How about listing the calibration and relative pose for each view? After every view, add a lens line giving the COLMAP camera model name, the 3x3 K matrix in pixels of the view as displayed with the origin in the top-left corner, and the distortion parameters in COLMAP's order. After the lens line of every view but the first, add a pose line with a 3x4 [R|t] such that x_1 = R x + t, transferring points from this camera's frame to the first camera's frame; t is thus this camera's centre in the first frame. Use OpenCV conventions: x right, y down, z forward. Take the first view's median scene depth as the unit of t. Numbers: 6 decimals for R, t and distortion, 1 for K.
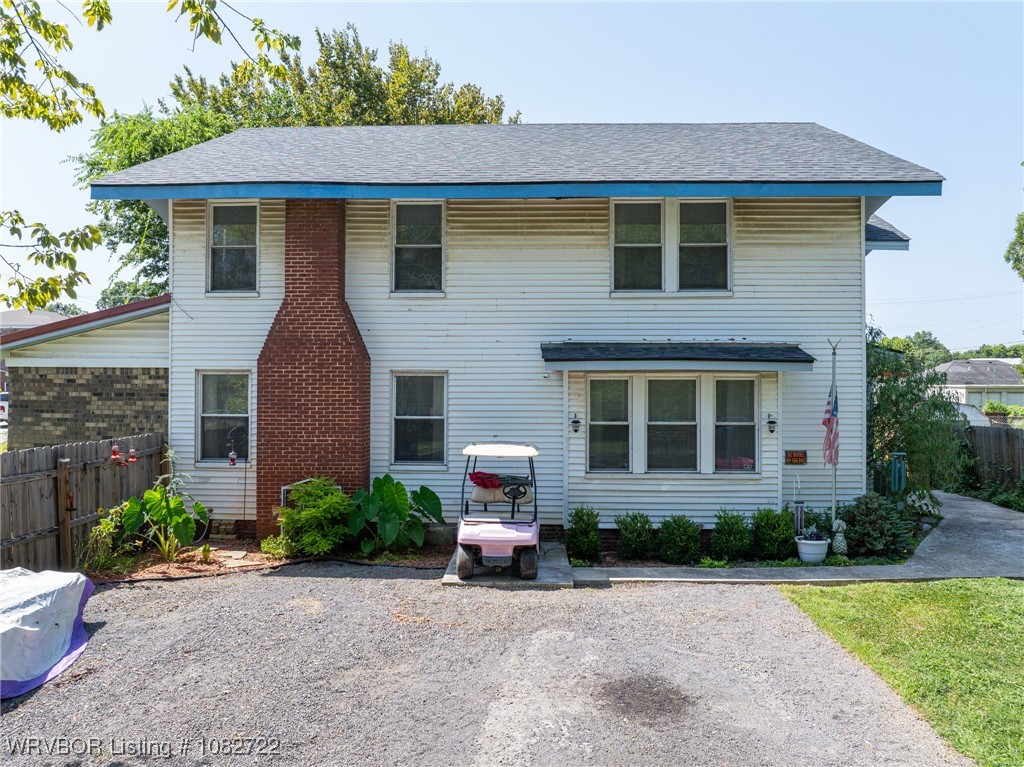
lens RADIAL K [[722.7, 0, 516.8], [0, 722.7, 379.6], [0, 0, 1]] dist [-0.039231, 0.007297]
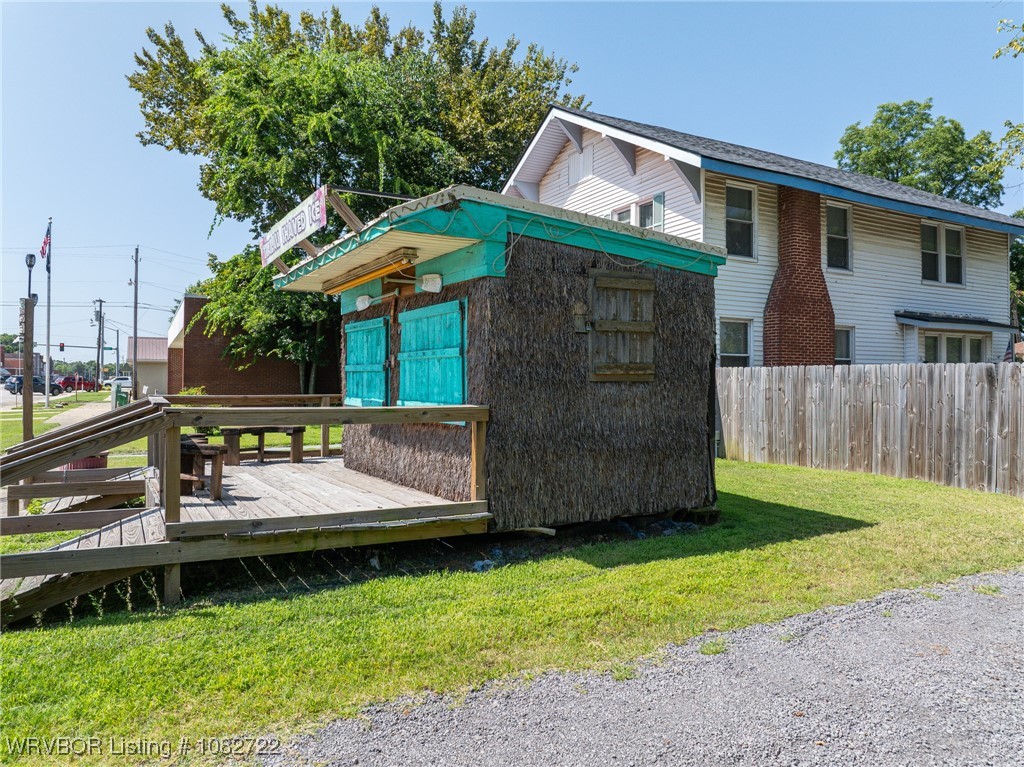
lens RADIAL K [[722.7, 0, 516.8], [0, 722.7, 379.6], [0, 0, 1]] dist [-0.039231, 0.007297]
pose [[0.860721, 0.004230, 0.509059, -1.414602], [-0.004947, 0.999988, 0.000056, 0.097683], [-0.509052, -0.002566, 0.860732, 0.120514]]
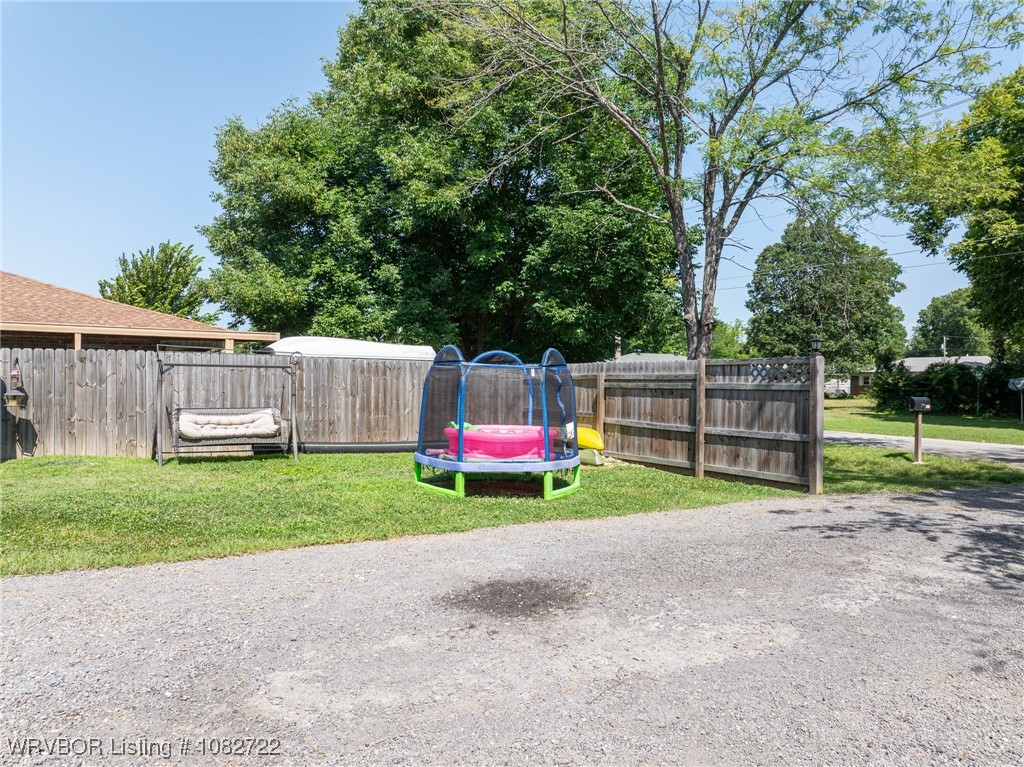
lens RADIAL K [[722.7, 0, 516.8], [0, 722.7, 379.6], [0, 0, 1]] dist [-0.039231, 0.007297]
pose [[-0.526014, -0.007103, 0.850446, -0.232732], [-0.015718, 0.999876, -0.001370, 0.109527], [-0.850331, -0.014088, -0.526060, 0.702831]]
